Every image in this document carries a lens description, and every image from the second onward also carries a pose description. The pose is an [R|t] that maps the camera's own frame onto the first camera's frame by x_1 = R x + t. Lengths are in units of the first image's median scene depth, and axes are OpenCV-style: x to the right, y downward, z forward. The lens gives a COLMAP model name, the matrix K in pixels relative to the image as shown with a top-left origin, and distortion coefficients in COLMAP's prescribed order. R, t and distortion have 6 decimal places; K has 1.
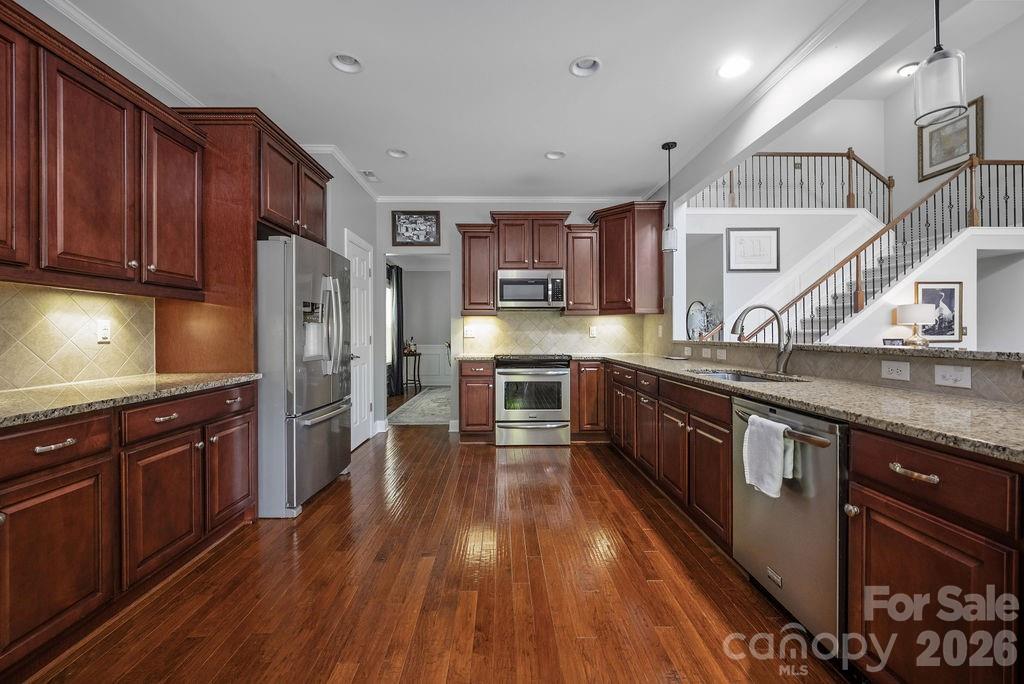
lens RADIAL K [[409.8, 0, 509.7], [0, 409.8, 331.7], [0, 0, 1]] dist [-0.009788, 0.000772]
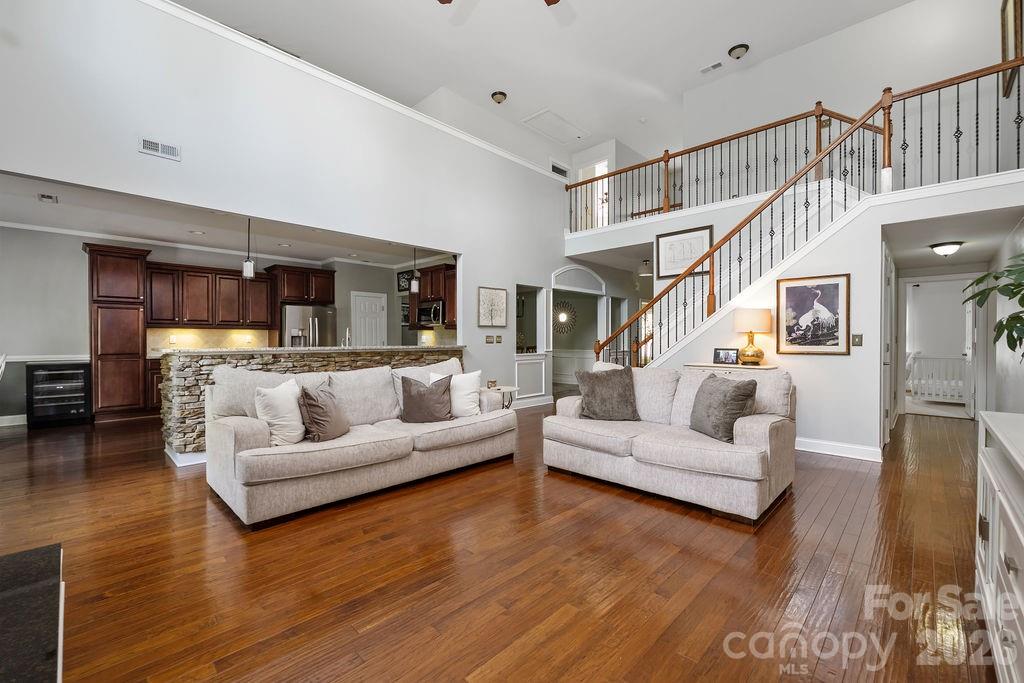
lens RADIAL K [[409.8, 0, 504.8], [0, 409.8, 343.1], [0, 0, 1]] dist [-0.009788, 0.000772]
pose [[0.712168, 0.010311, -0.701933, 1.186790], [0.002642, 0.999846, 0.017368, -0.010643], [0.702004, -0.014223, 0.712031, 0.027399]]
